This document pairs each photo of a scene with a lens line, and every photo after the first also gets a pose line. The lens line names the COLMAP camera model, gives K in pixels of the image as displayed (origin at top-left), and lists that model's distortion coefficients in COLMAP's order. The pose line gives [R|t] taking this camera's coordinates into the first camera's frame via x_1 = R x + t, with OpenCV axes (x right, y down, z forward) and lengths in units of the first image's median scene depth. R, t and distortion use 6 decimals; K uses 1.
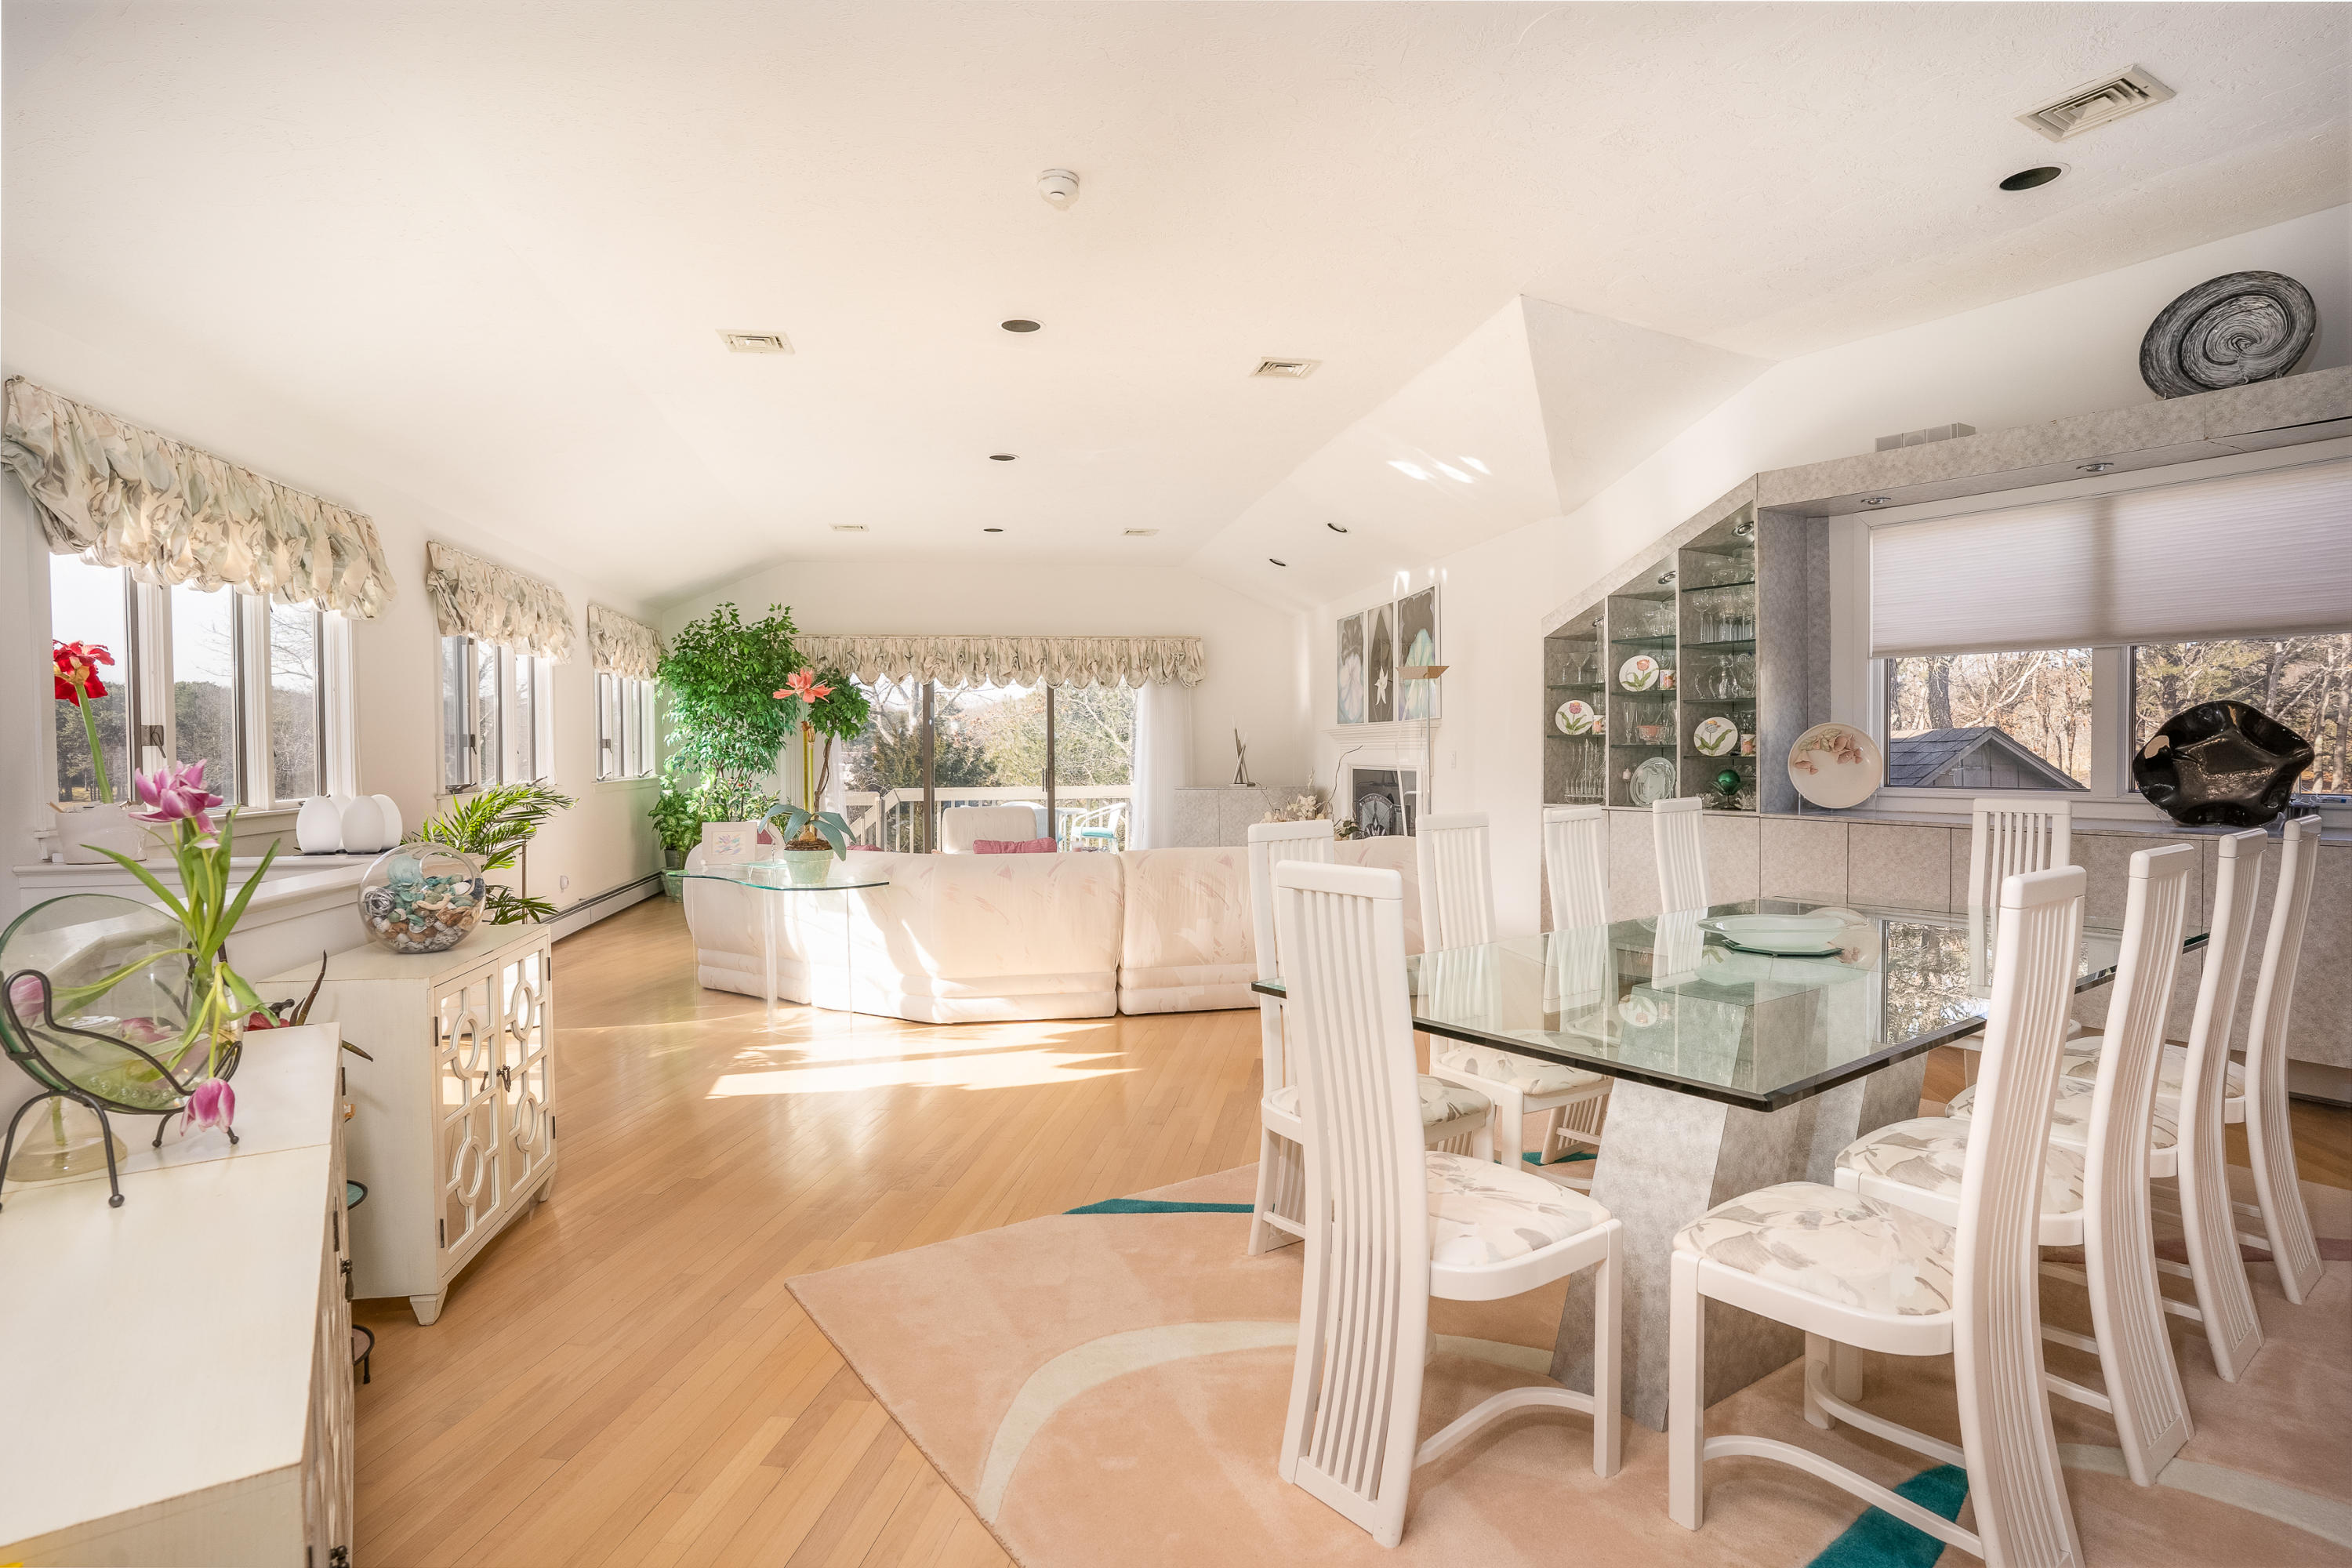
lens RADIAL K [[1264.5, 0, 1194.4], [0, 1264.5, 772.1], [0, 0, 1]] dist [-0.069729, 0.047859]
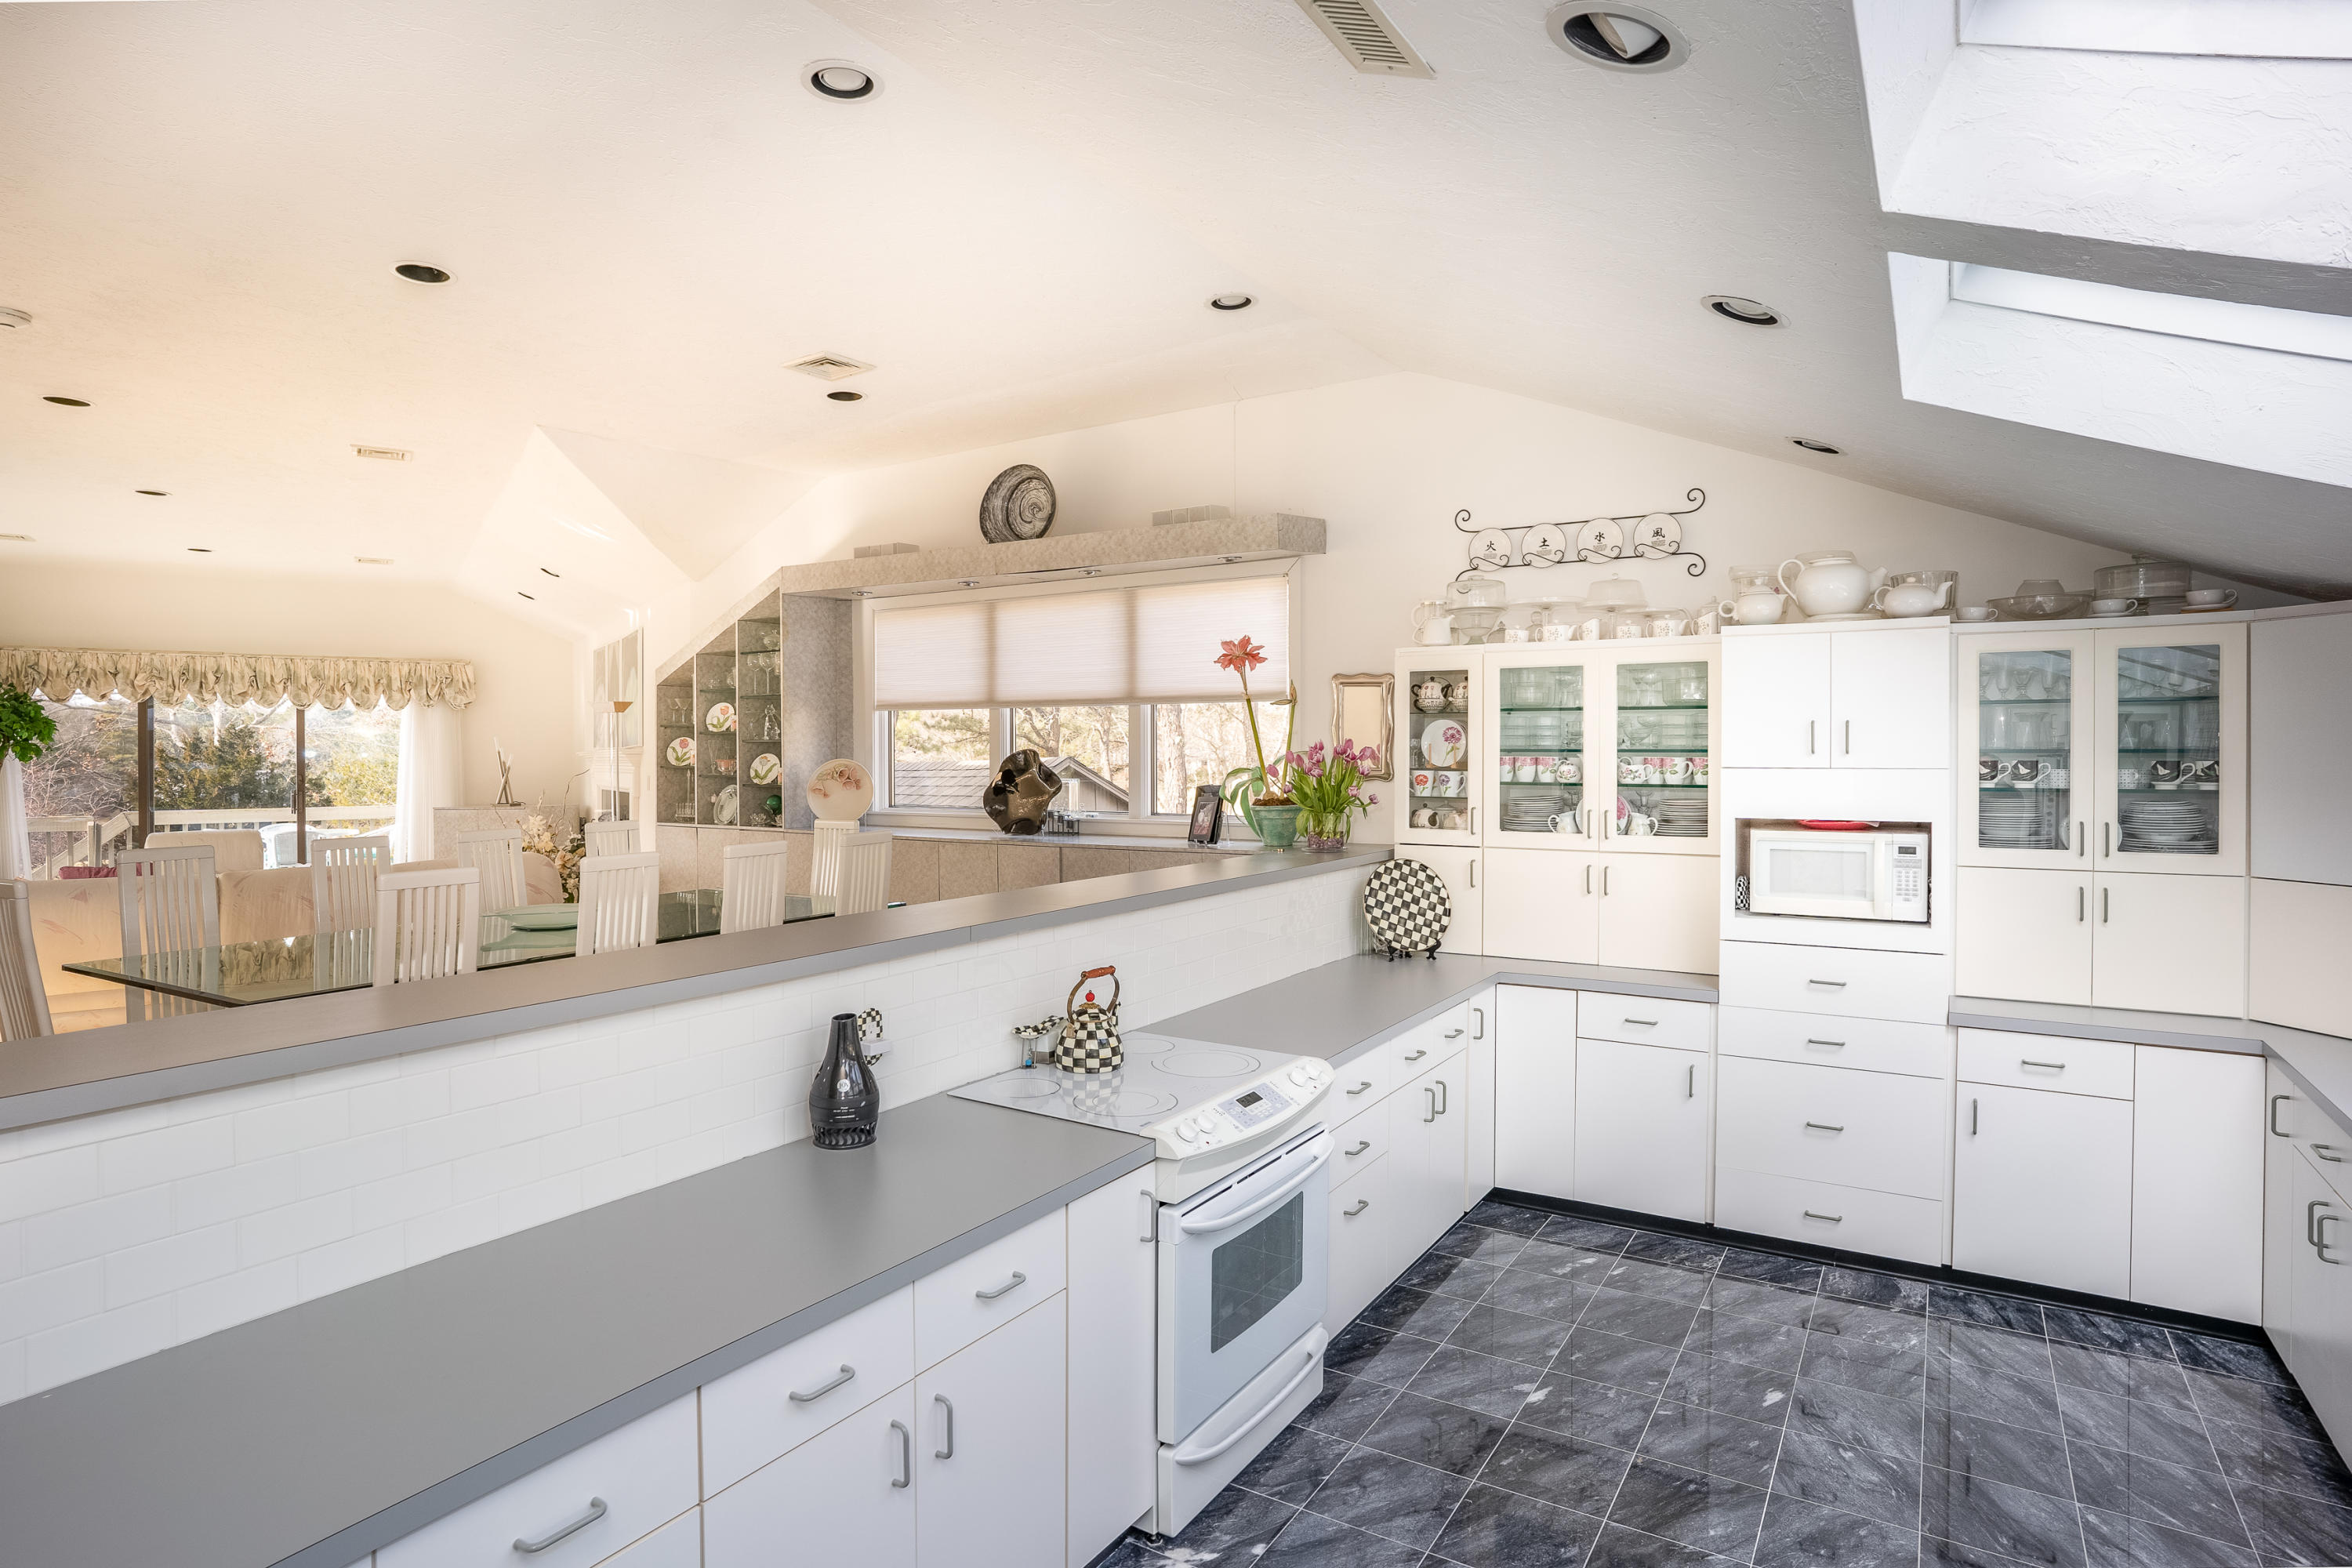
lens RADIAL K [[1264.5, 0, 1194.4], [0, 1264.5, 772.1], [0, 0, 1]] dist [-0.069729, 0.047859]
pose [[0.916855, -0.004211, 0.399198, 0.282462], [0.006688, 0.999966, -0.004813, -0.014699], [-0.399164, 0.007082, 0.916852, -0.321395]]
